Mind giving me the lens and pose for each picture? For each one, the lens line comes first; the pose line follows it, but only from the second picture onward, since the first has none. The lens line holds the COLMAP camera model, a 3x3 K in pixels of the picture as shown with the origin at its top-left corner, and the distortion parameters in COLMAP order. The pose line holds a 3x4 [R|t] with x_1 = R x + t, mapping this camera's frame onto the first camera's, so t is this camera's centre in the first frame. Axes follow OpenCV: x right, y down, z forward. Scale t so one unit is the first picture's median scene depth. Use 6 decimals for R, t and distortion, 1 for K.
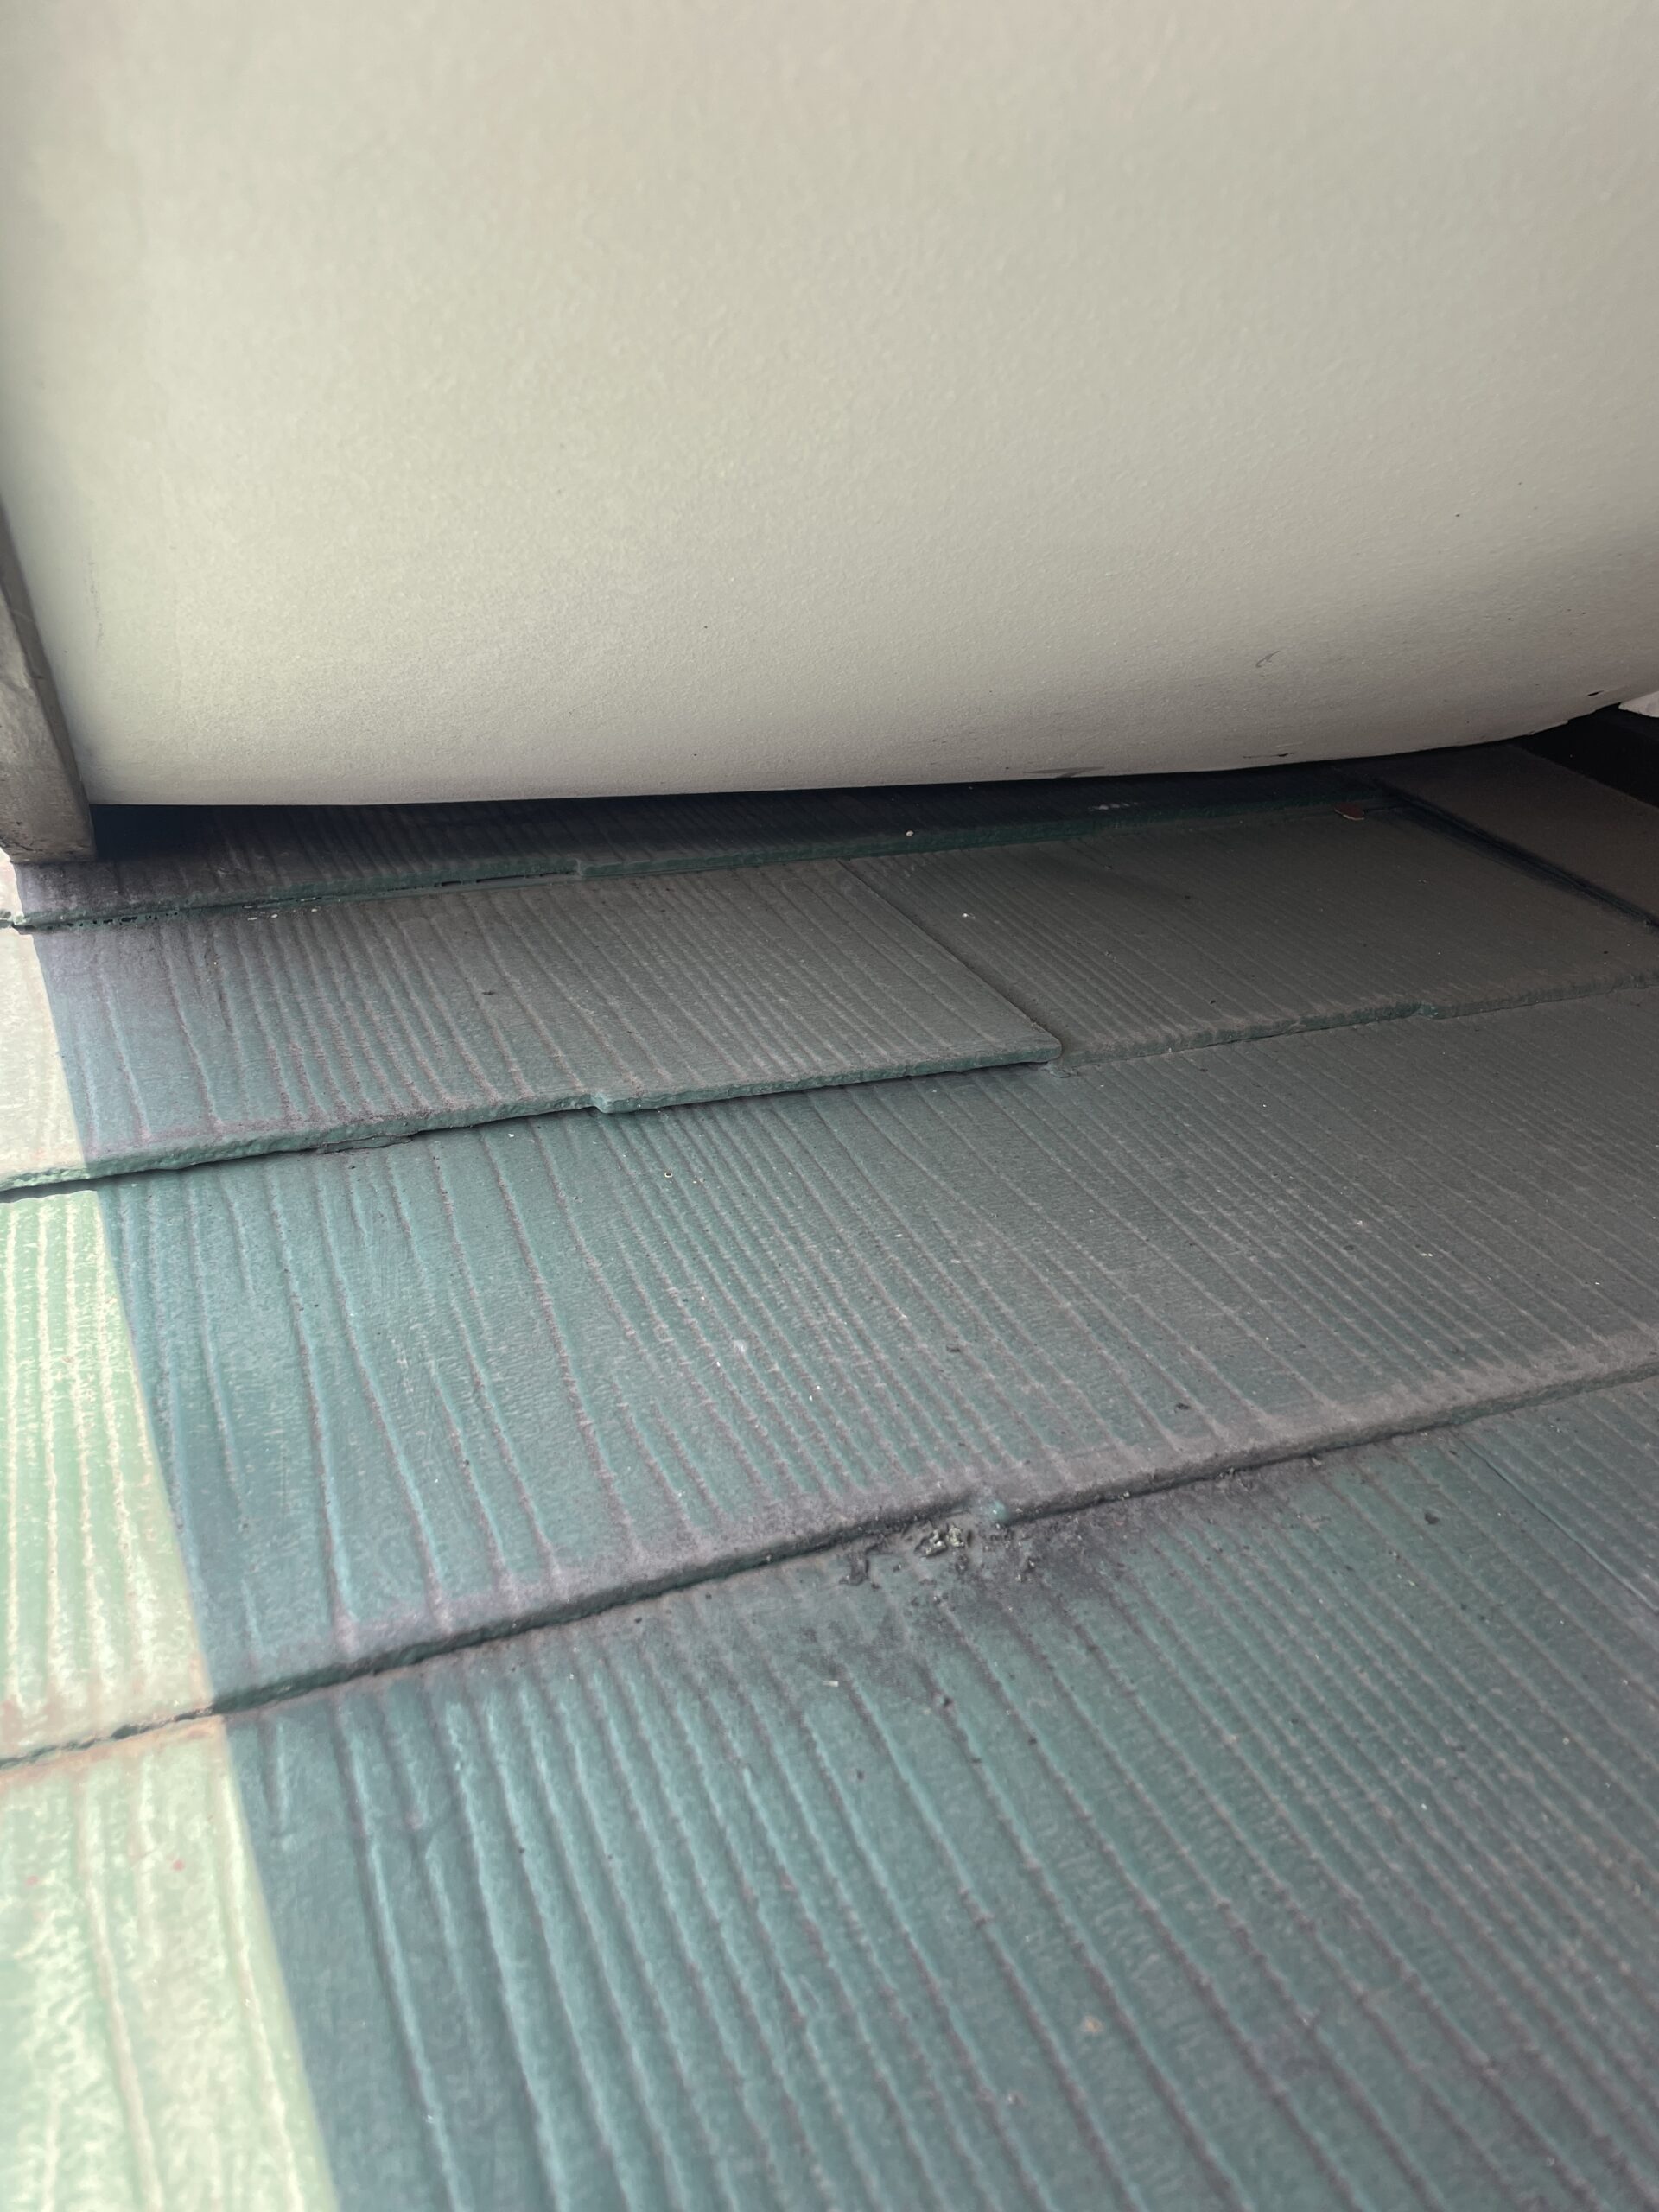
lens RADIAL K [[1670.6, 0, 829.5], [0, 1670.6, 1106.0], [0, 0, 1]] dist [0.052696, -0.096726]
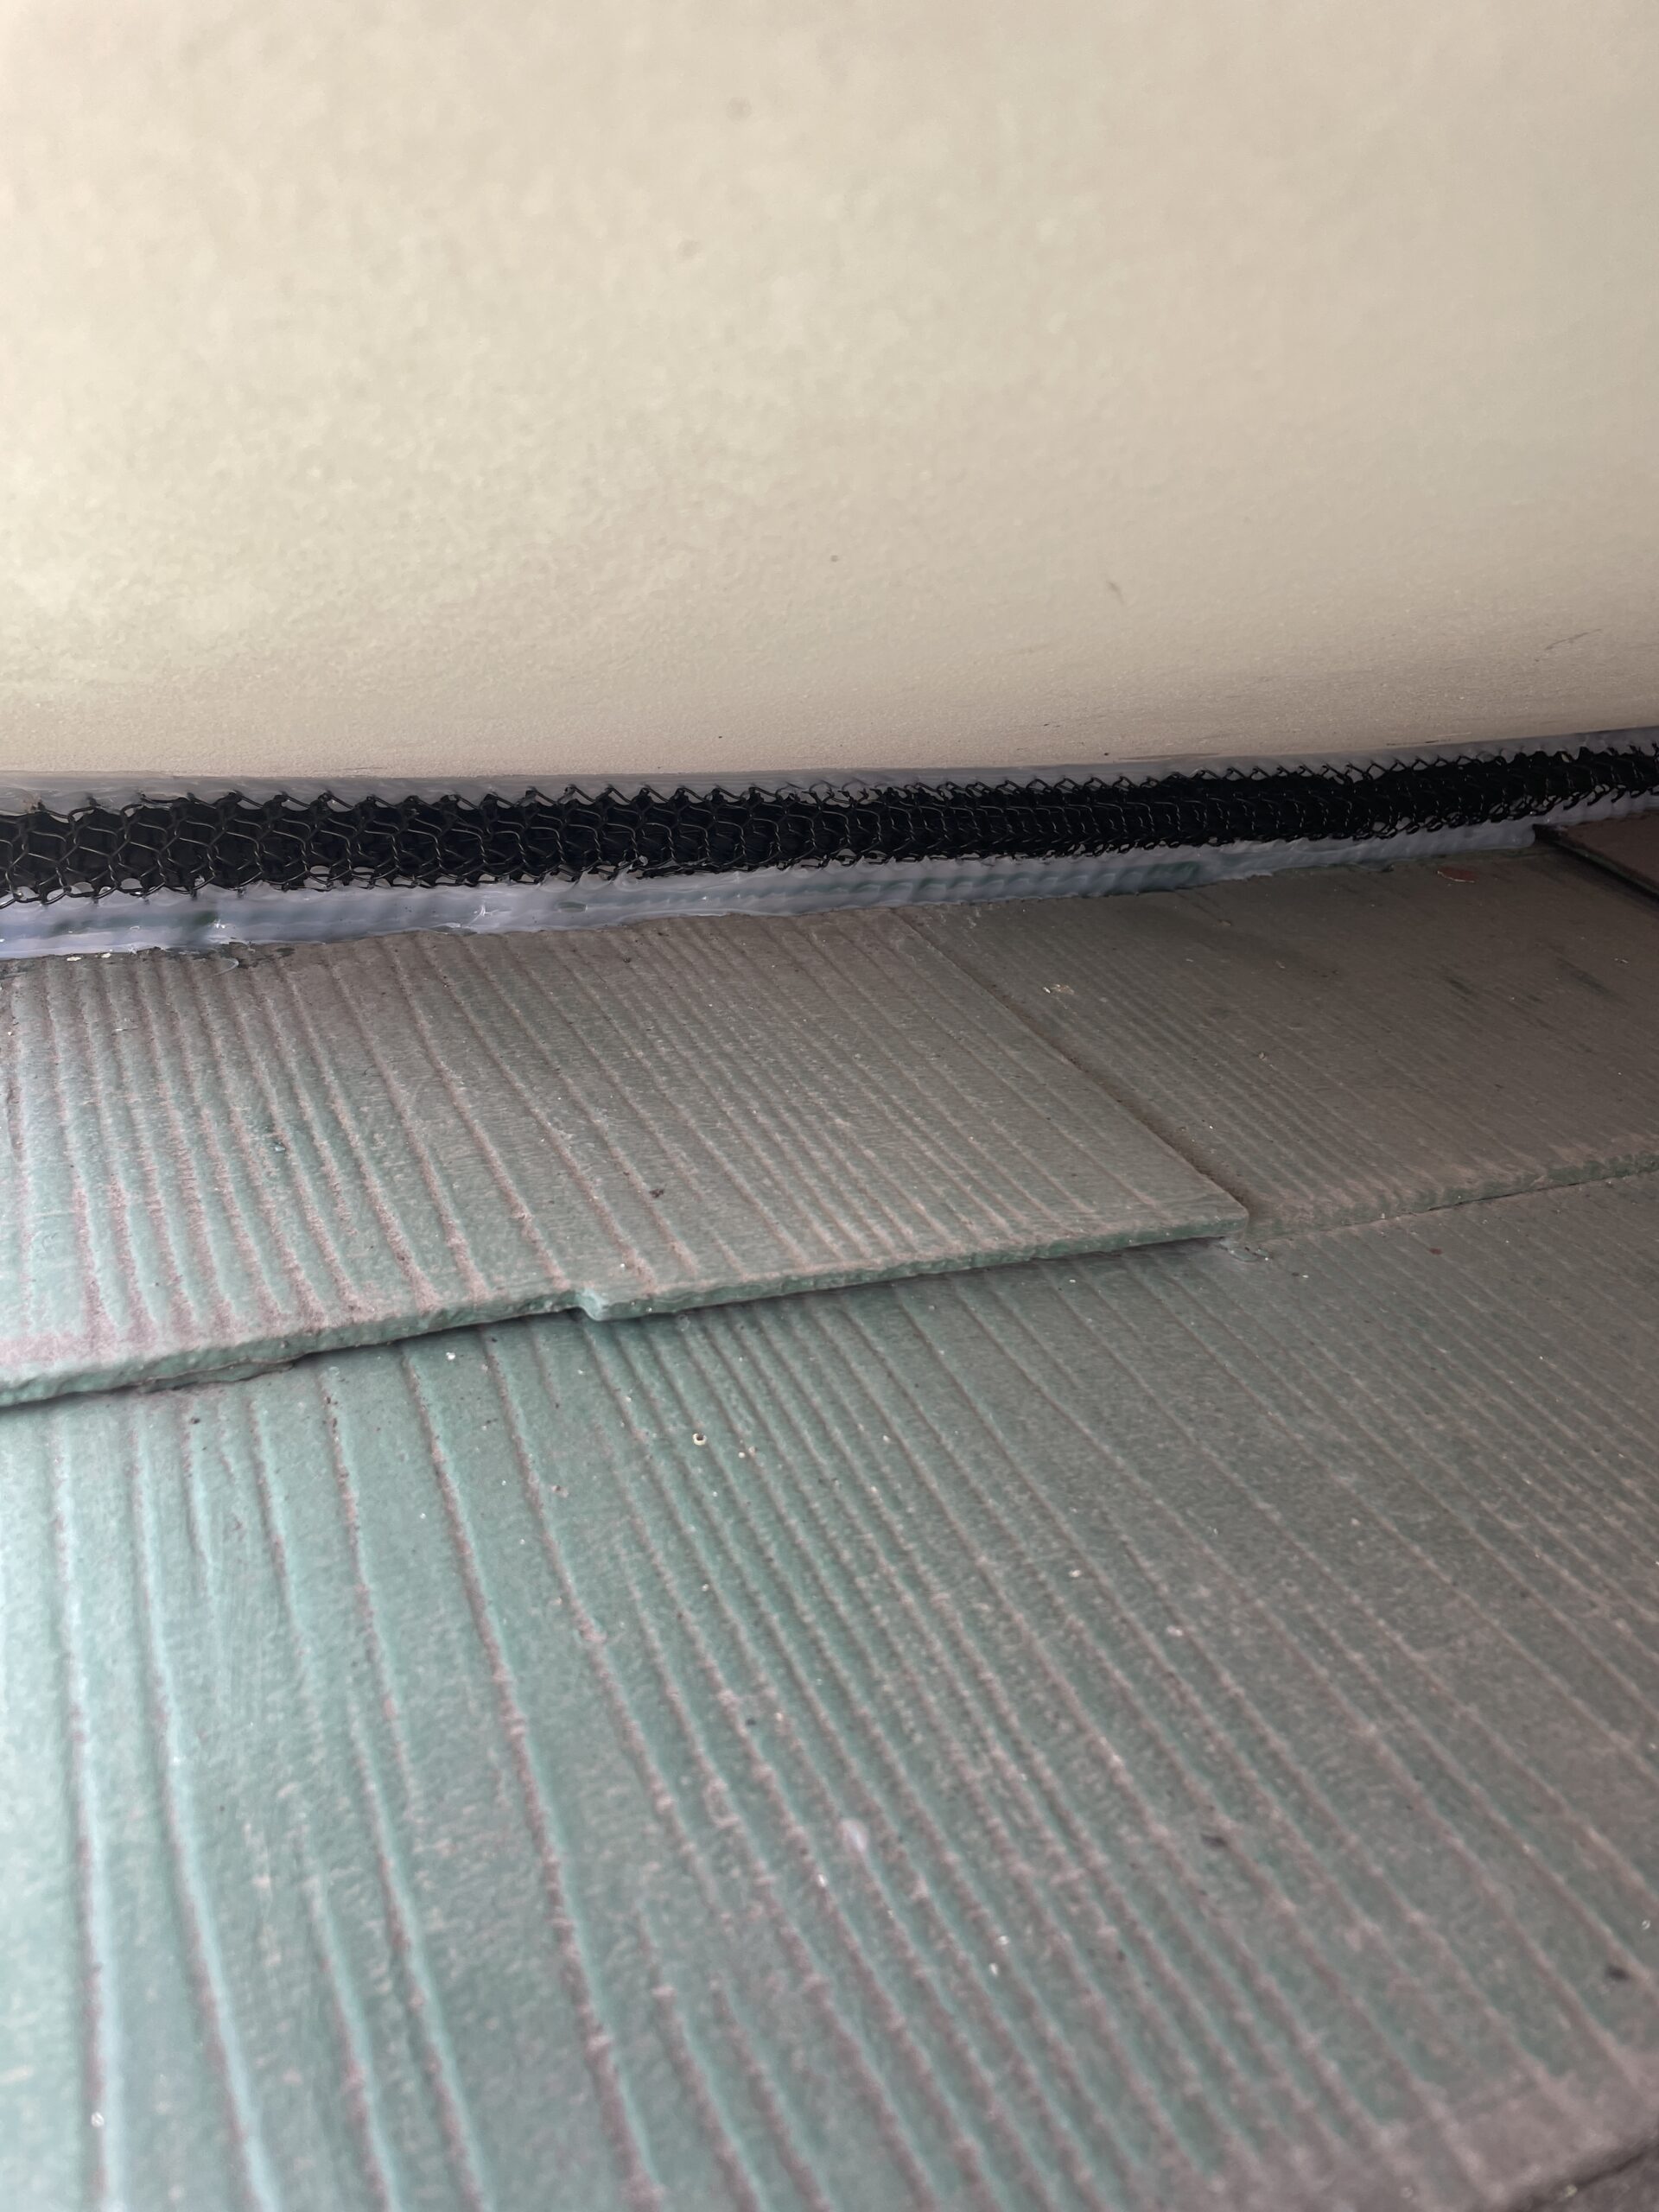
lens RADIAL K [[1670.6, 0, 829.5], [0, 1670.6, 1106.0], [0, 0, 1]] dist [0.052696, -0.096726]
pose [[0.997165, 0.040068, 0.063691, -0.096633], [-0.041637, 0.998857, 0.023495, -0.107656], [-0.062677, -0.026080, 0.997693, 0.375272]]
